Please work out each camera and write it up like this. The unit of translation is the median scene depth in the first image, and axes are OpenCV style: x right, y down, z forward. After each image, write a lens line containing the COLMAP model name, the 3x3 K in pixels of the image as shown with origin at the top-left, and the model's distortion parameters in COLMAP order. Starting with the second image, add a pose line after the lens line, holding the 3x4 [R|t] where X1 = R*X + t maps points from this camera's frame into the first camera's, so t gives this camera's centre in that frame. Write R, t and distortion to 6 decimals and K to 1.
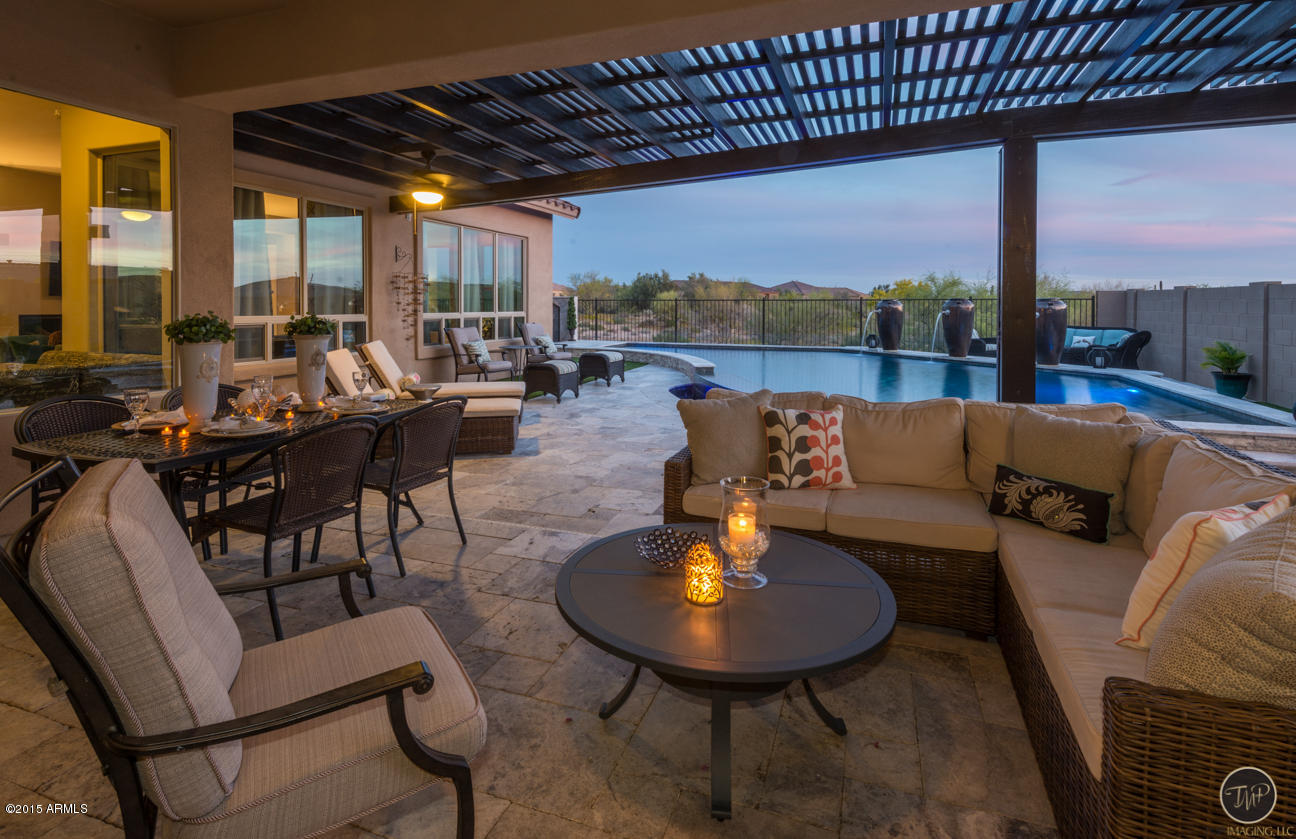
lens RADIAL K [[658.3, 0, 627.7], [0, 658.3, 305.1], [0, 0, 1]] dist [0.000038, 0.000667]
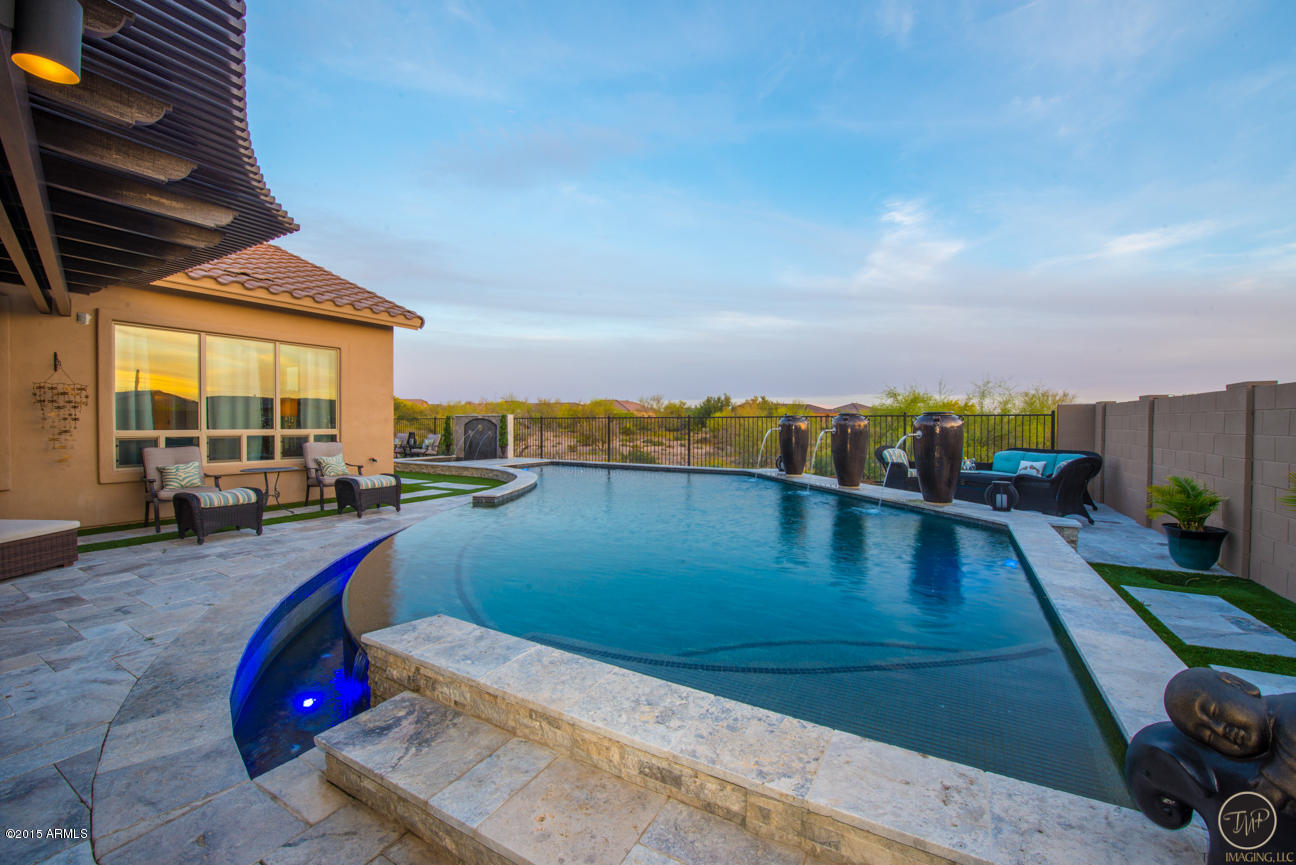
lens RADIAL K [[529.7, 0, 649.2], [0, 529.7, 427.8], [0, 0, 1]] dist [-0.020490, -0.000288]
pose [[0.986768, 0.000862, -0.162136, 0.373233], [0.000111, 0.999982, 0.005988, 0.003431], [0.162138, -0.005927, 0.986750, 0.328992]]
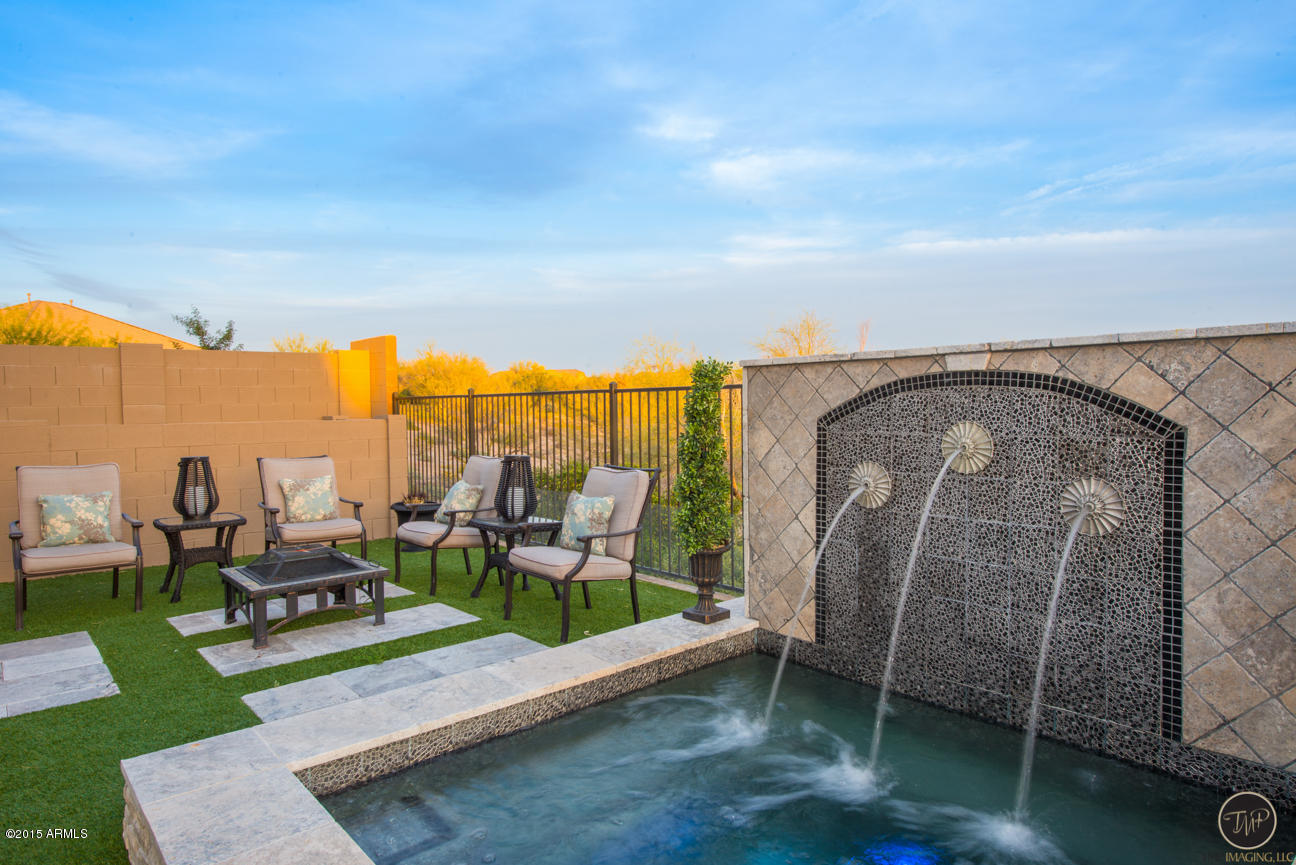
lens RADIAL K [[759.3, 0, 652.6], [0, 759.3, 425.5], [0, 0, 1]] dist [-0.007031, 0.001362]
pose [[0.885874, -0.001146, -0.463925, -0.174935], [0.016808, 0.999420, 0.029625, -0.004093], [0.463622, -0.034042, 0.885379, 1.210124]]
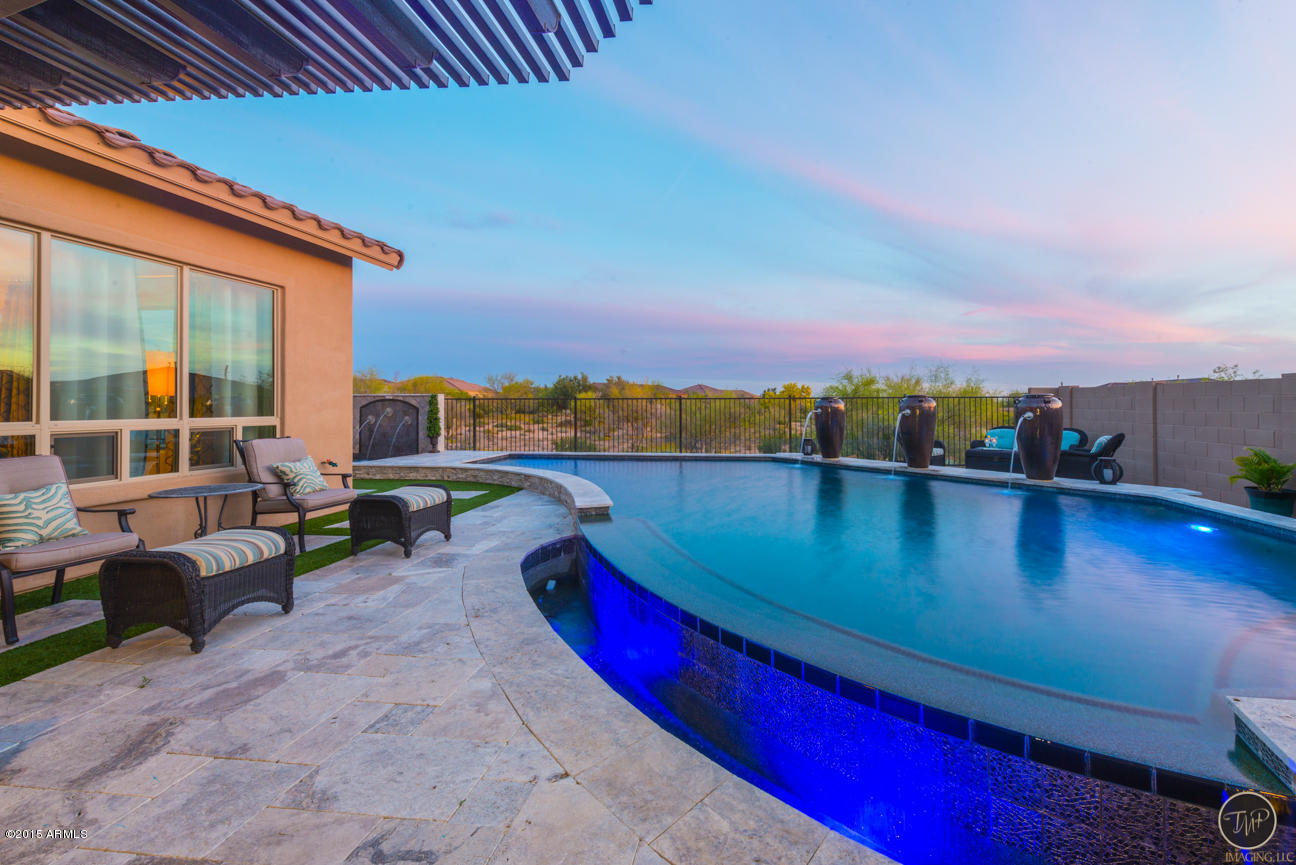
lens RADIAL K [[552.8, 0, 706.1], [0, 552.8, 401.2], [0, 0, 1]] dist [0.005328, -0.002018]
pose [[0.965566, -0.001694, 0.260155, 0.073552], [0.003718, 0.999967, -0.007289, 0.000929], [-0.260133, 0.008005, 0.965539, 0.418693]]
